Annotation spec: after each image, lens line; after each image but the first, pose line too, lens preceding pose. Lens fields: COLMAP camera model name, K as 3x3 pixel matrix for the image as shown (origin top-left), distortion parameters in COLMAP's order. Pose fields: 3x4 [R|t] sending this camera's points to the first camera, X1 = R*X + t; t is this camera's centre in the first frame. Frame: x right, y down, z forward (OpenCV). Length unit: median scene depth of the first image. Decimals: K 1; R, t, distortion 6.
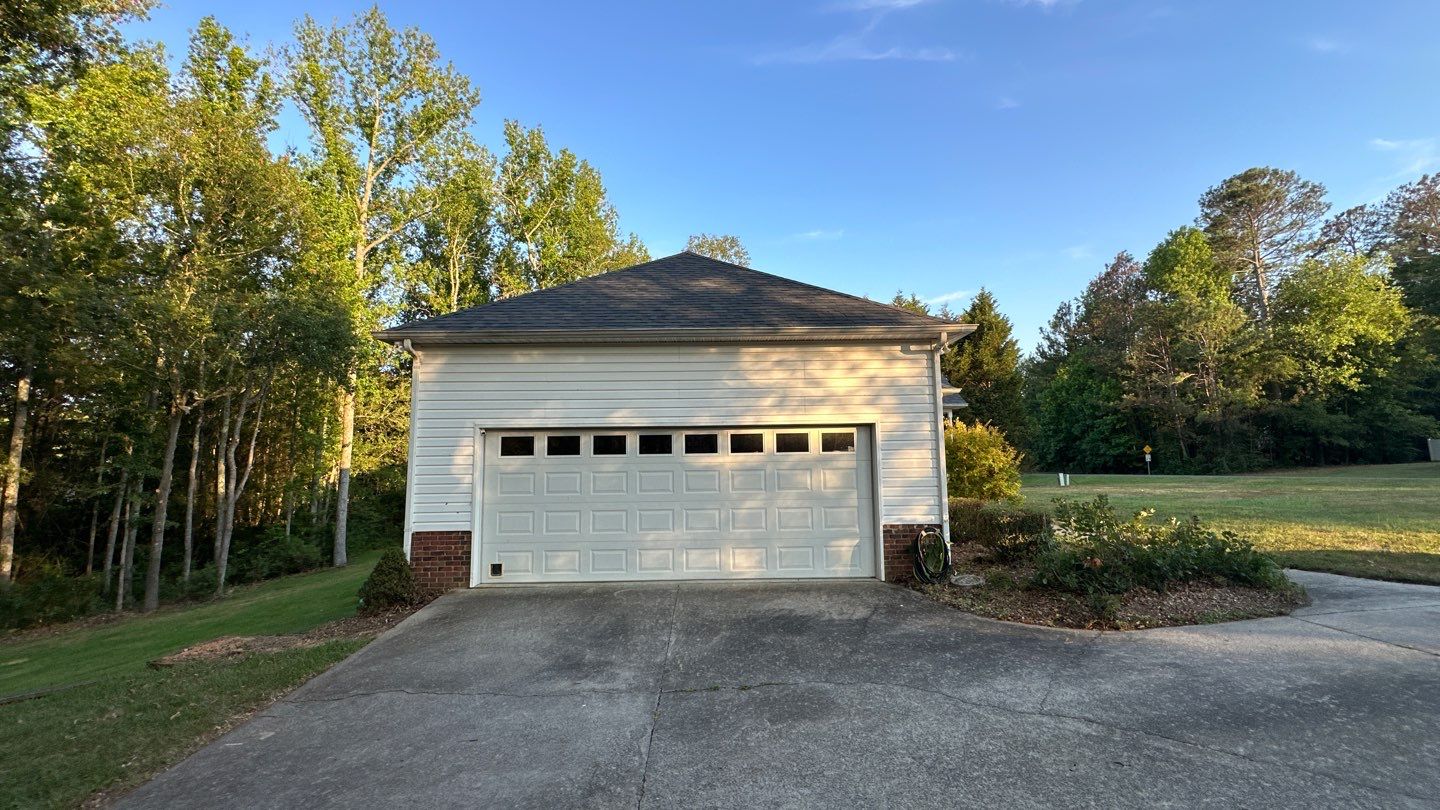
lens RADIAL K [[576.5, 0, 722.2], [0, 576.5, 403.1], [0, 0, 1]] dist [-0.001805, -0.000166]
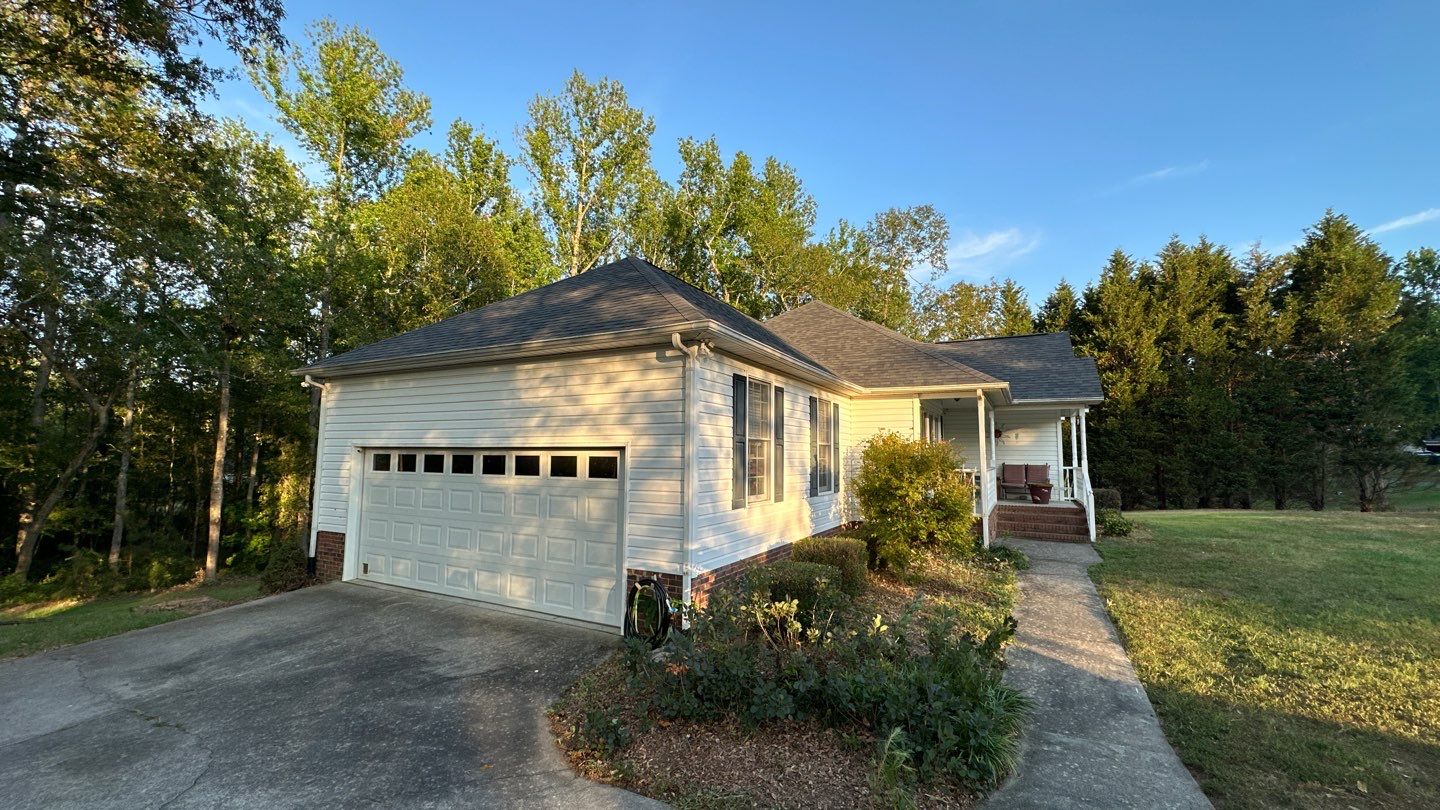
lens RADIAL K [[576.5, 0, 720.6], [0, 576.5, 404.4], [0, 0, 1]] dist [-0.001805, -0.000166]
pose [[0.873793, -0.022769, -0.485764, 0.788695], [0.033249, 0.999363, 0.012967, -0.032450], [0.485160, -0.027481, 0.873994, 0.331891]]
